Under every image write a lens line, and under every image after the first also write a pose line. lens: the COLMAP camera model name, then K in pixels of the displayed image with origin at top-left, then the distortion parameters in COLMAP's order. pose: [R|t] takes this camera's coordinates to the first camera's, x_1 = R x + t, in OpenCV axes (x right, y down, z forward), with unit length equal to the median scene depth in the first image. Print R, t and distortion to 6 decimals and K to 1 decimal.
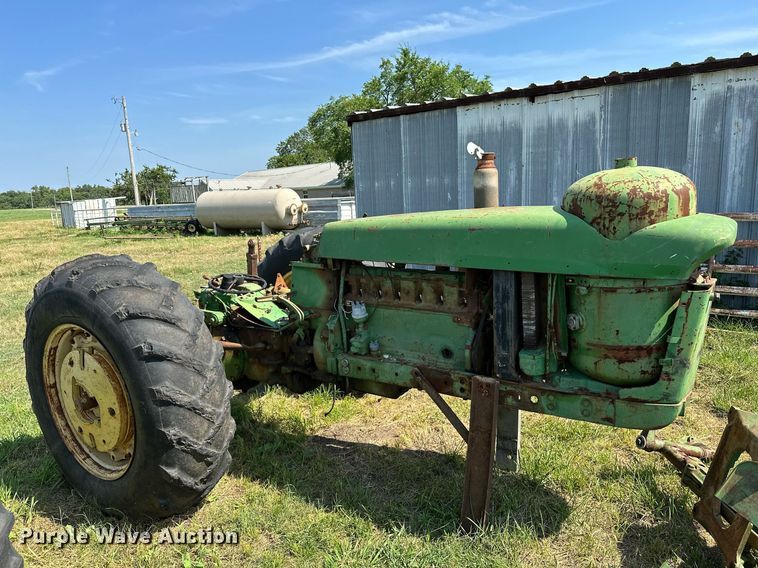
lens RADIAL K [[535.6, 0, 379.5], [0, 535.6, 284.3], [0, 0, 1]] dist [0.038894, -0.047988]
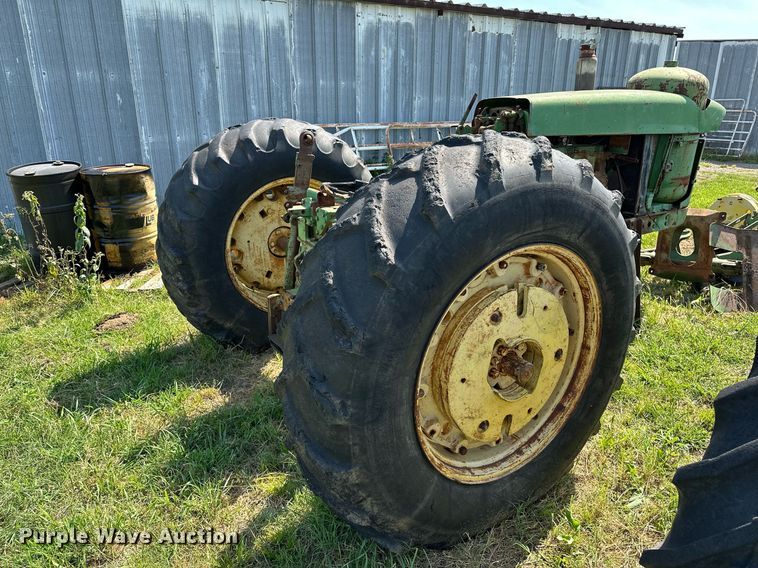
lens RADIAL K [[535.6, 0, 379.0], [0, 535.6, 287.6], [0, 0, 1]] dist [0.038894, -0.047988]
pose [[0.421758, -0.245718, 0.872779, -1.100555], [0.141082, 0.968640, 0.204531, -0.024933], [-0.895665, 0.036871, 0.443198, 0.830400]]
